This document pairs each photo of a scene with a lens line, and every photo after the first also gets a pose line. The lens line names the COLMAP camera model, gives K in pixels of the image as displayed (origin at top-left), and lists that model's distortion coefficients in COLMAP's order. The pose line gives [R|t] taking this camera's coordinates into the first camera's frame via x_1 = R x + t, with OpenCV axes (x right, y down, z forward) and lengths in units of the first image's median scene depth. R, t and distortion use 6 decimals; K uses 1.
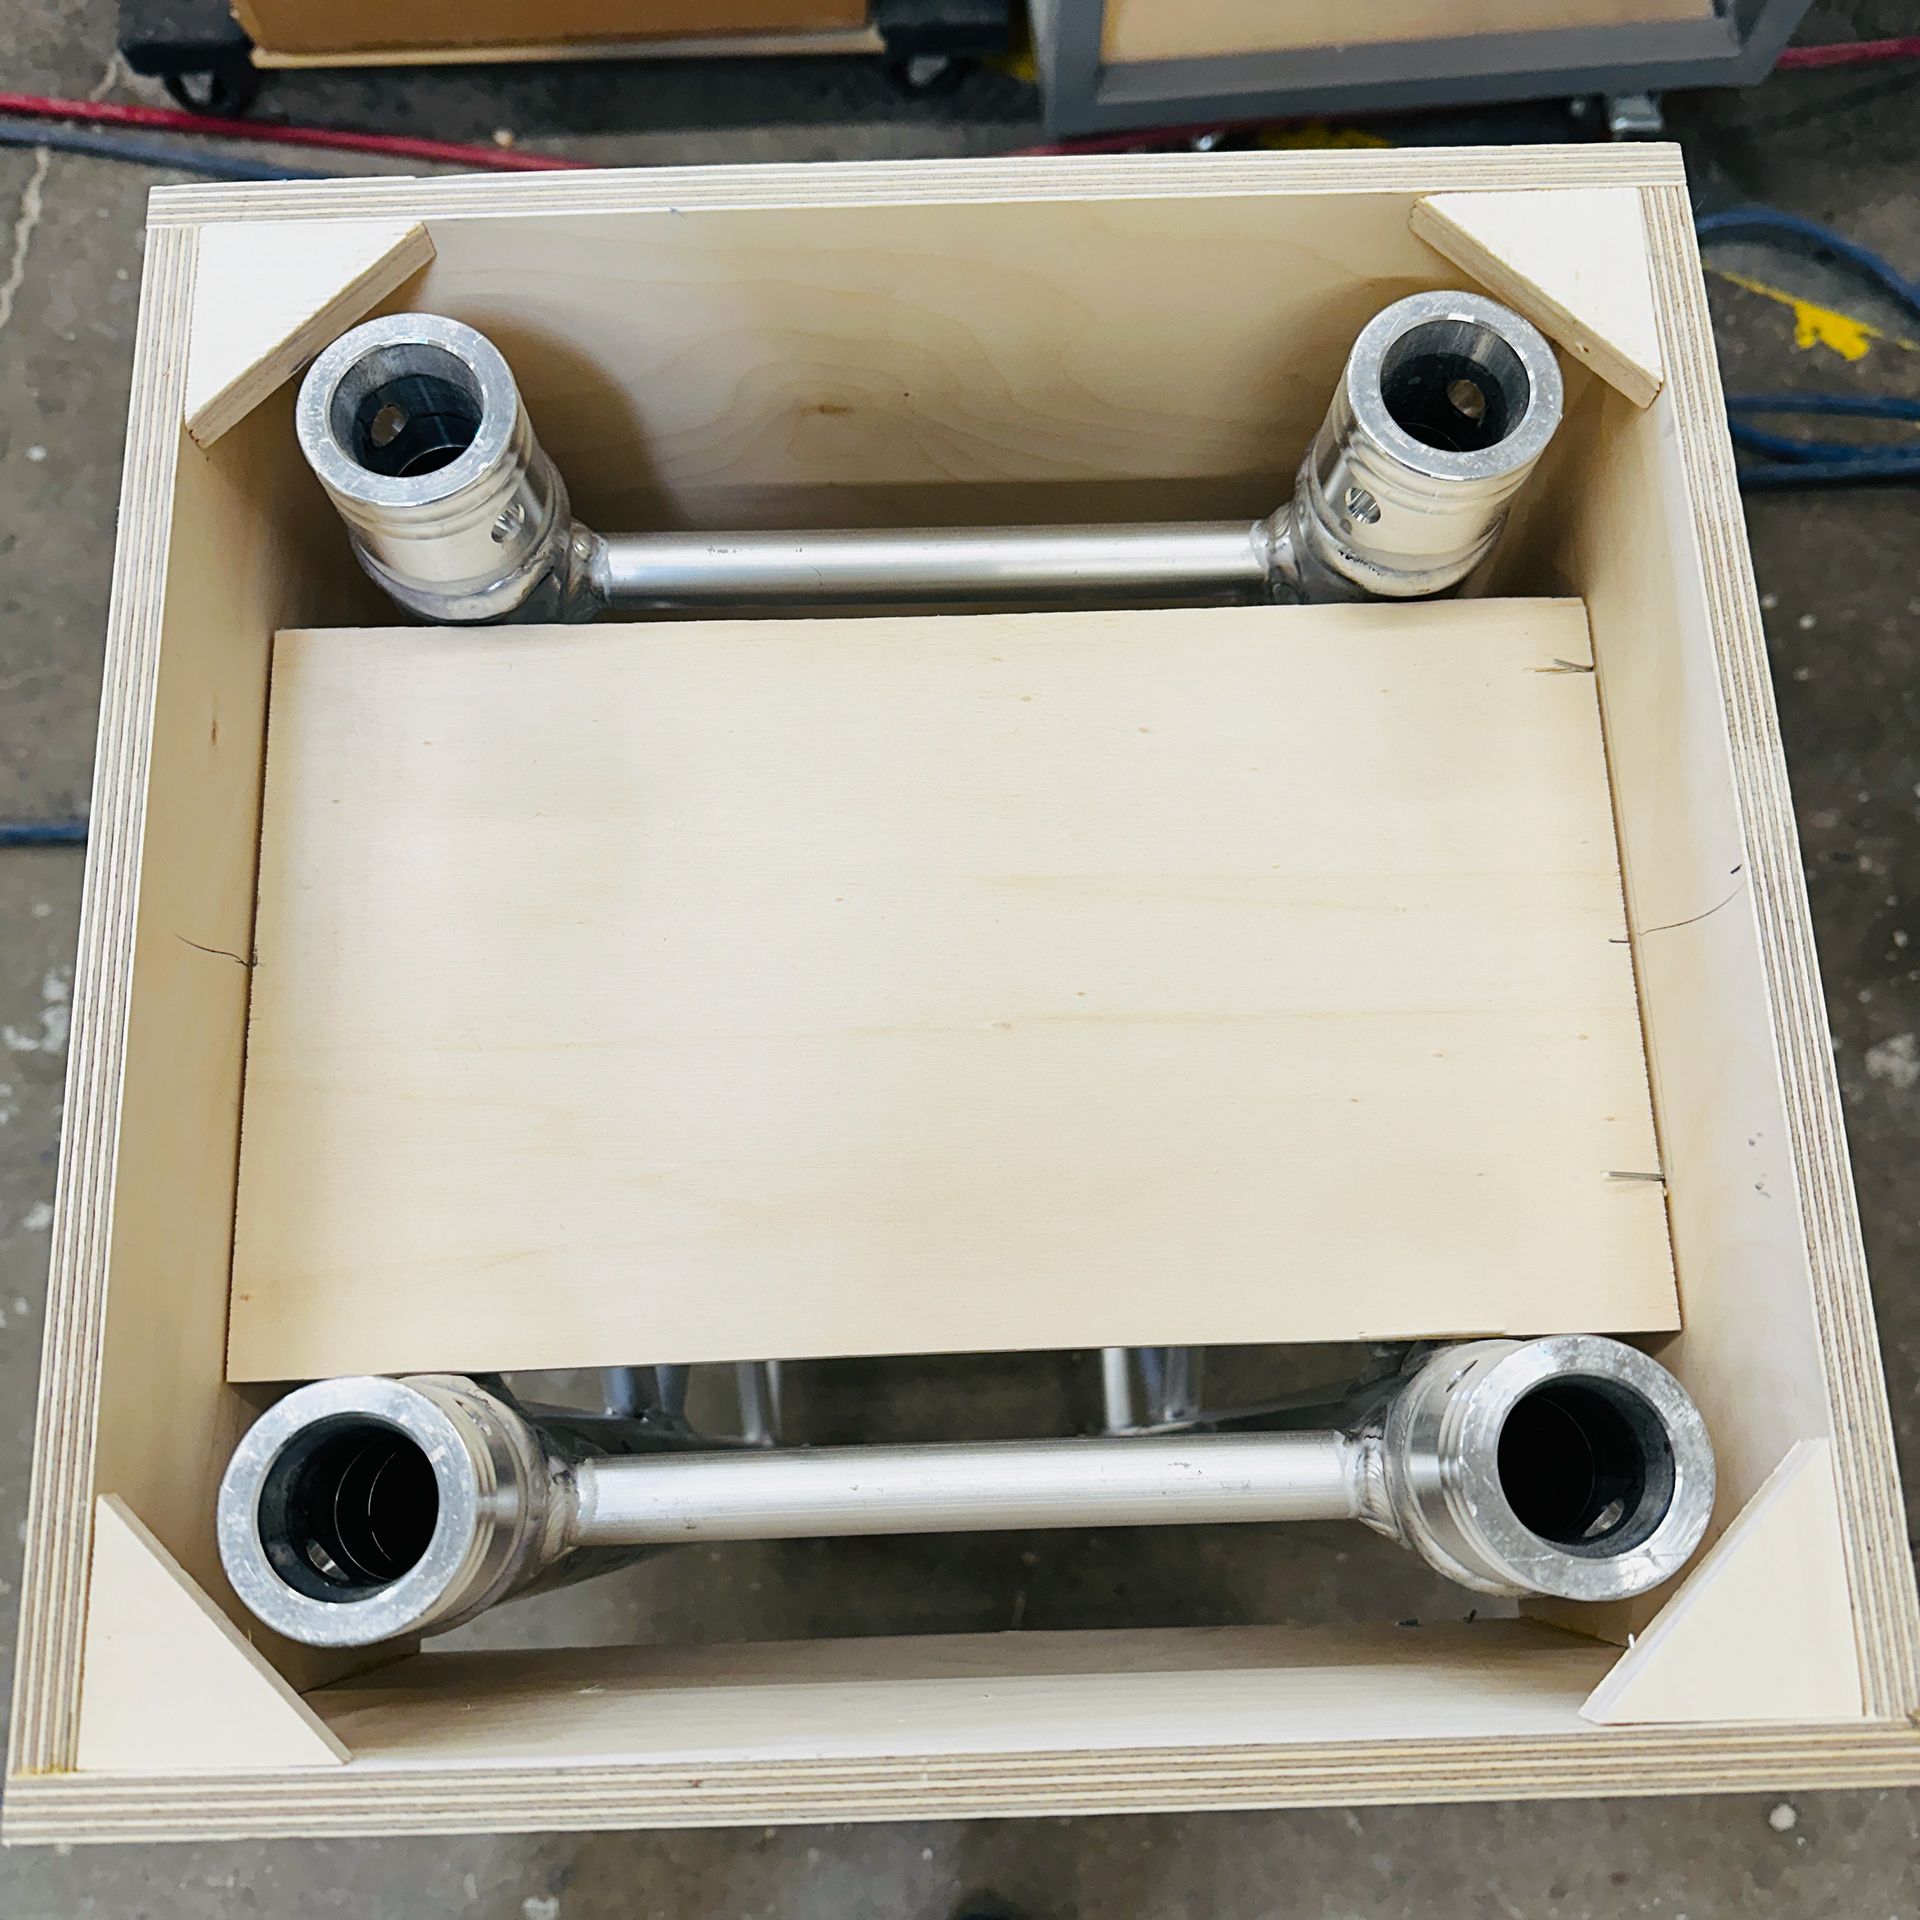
lens RADIAL K [[1803.5, 0, 960.0], [0, 1803.5, 960.0], [0, 0, 1]] dist [0.038573, -0.037895]
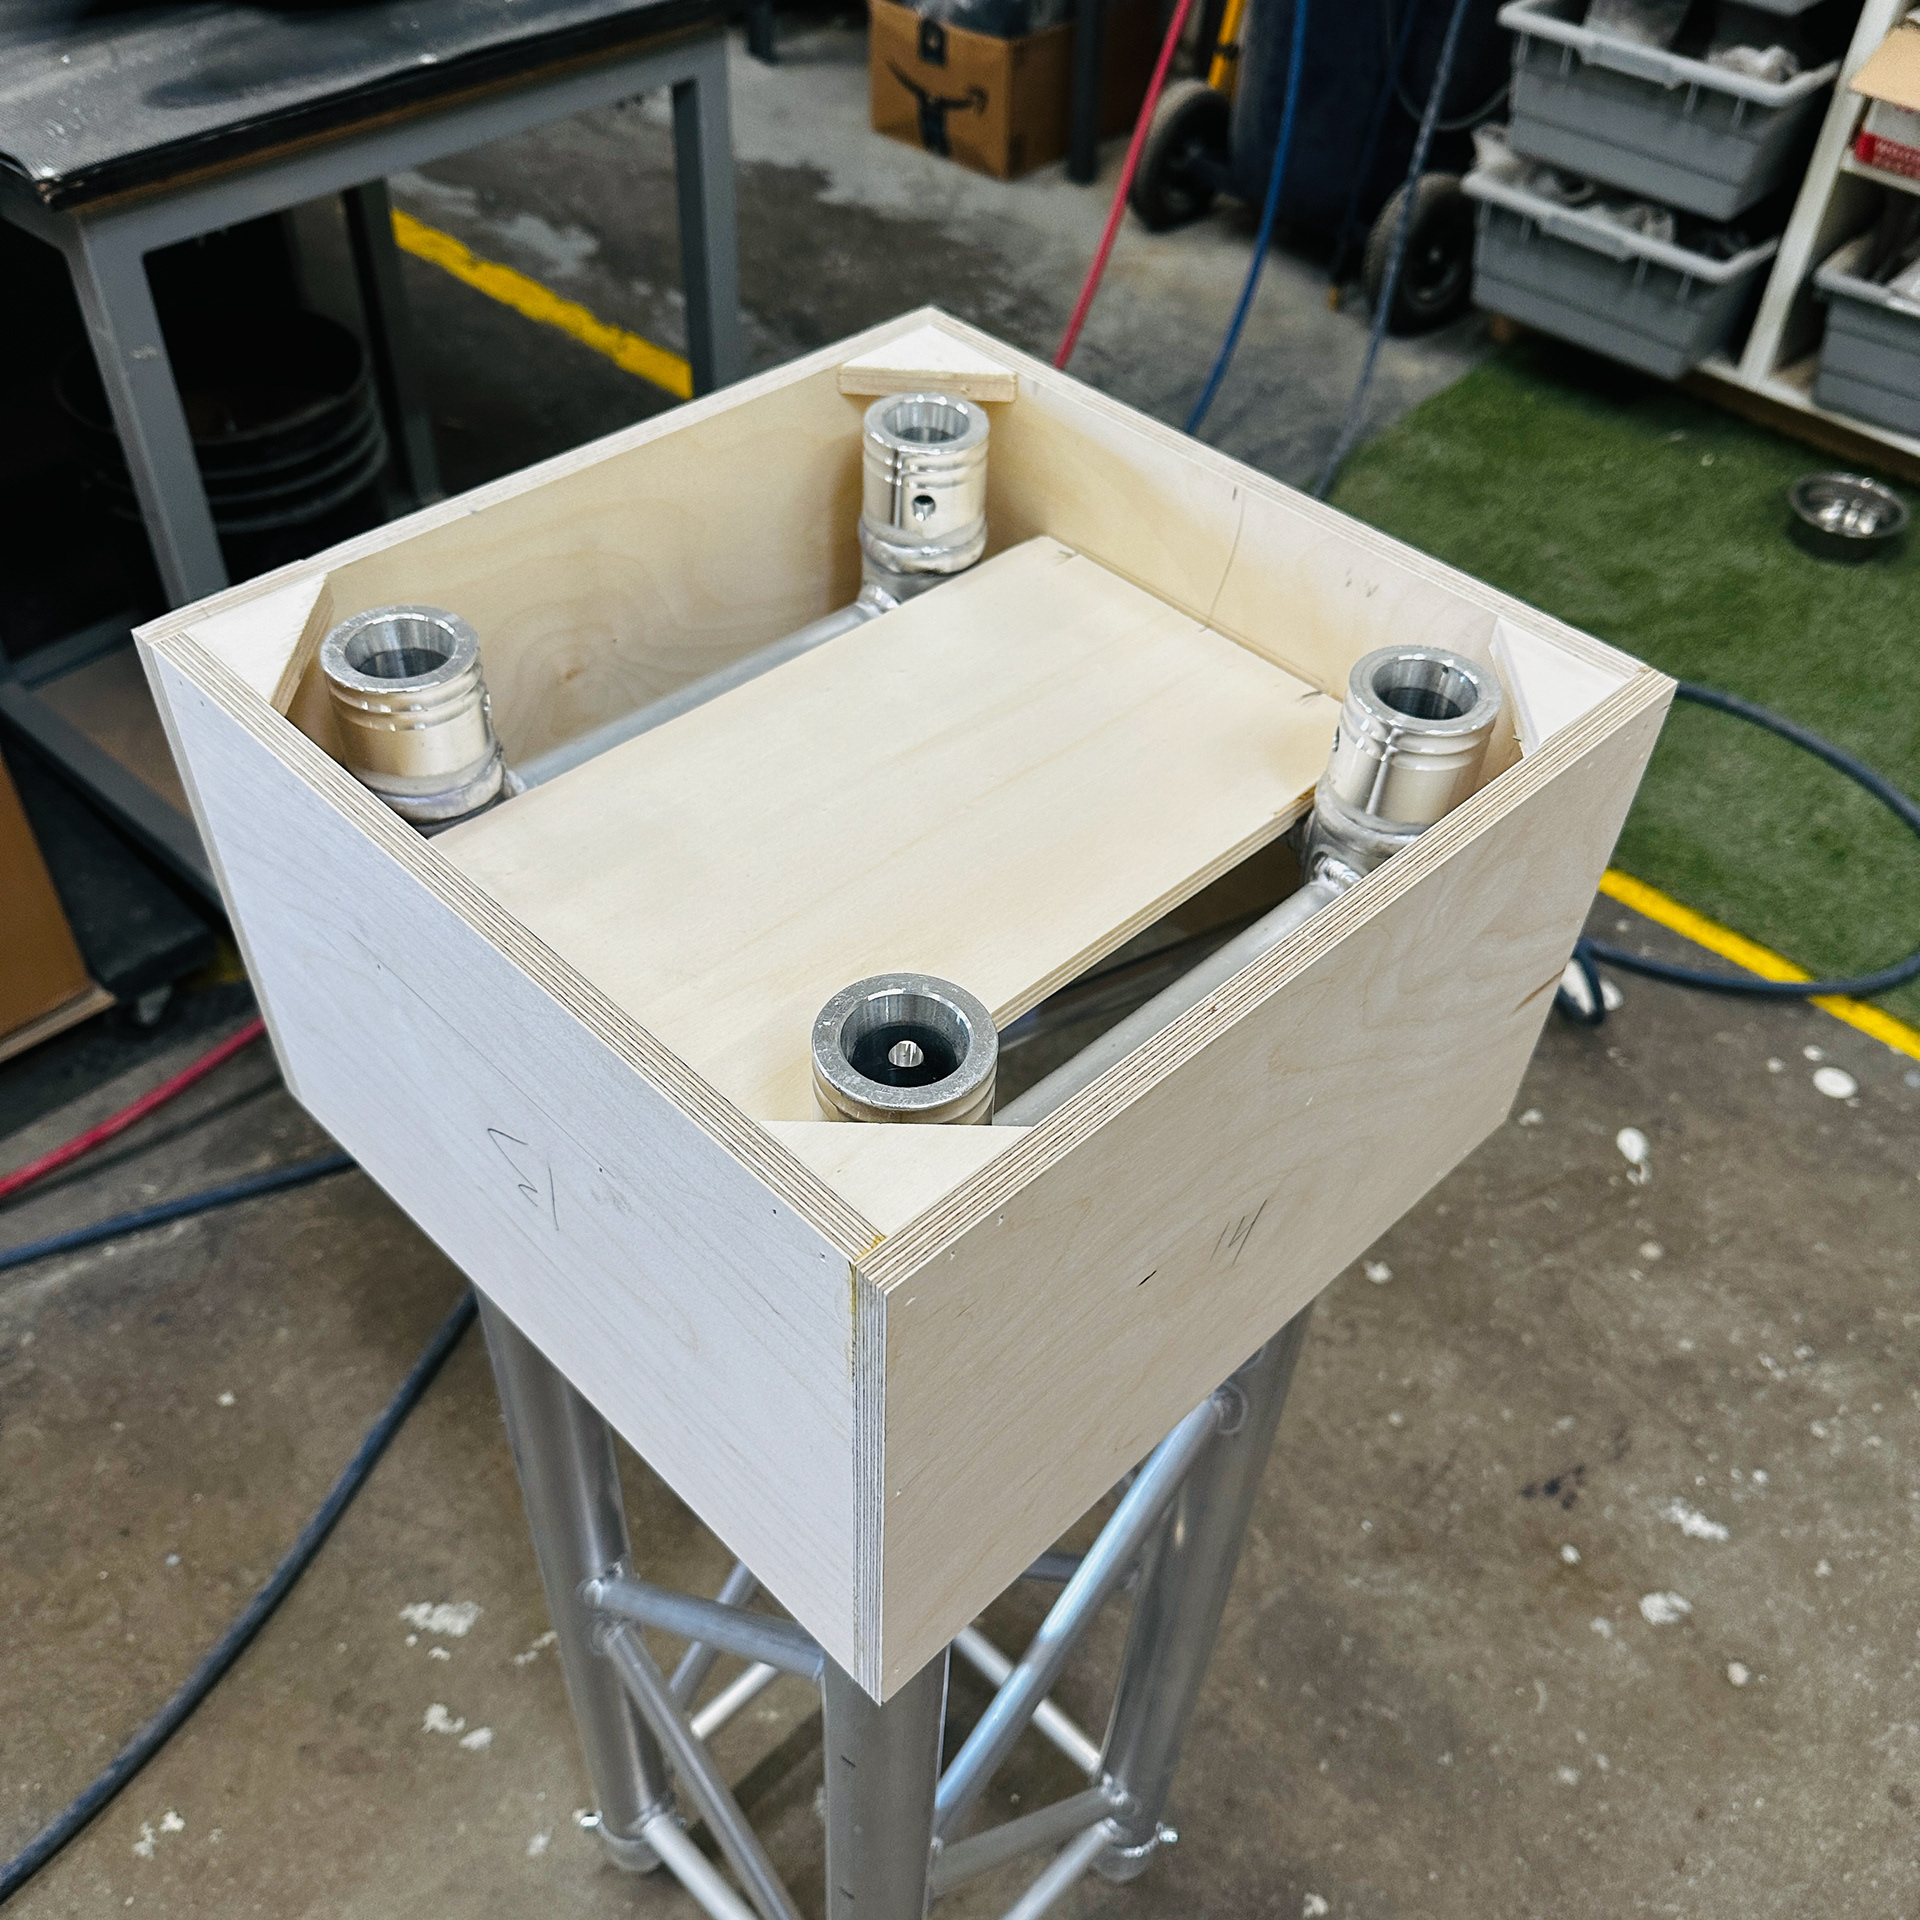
lens RADIAL K [[1752.9, 0, 956.8], [0, 1752.9, 967.2], [0, 0, 1]] dist [0.036247, -0.036097]
pose [[0.736218, -0.487012, 0.469897, -0.207898], [0.645573, 0.713713, -0.271752, 0.148971], [-0.203025, 0.503421, 0.839850, -0.037768]]
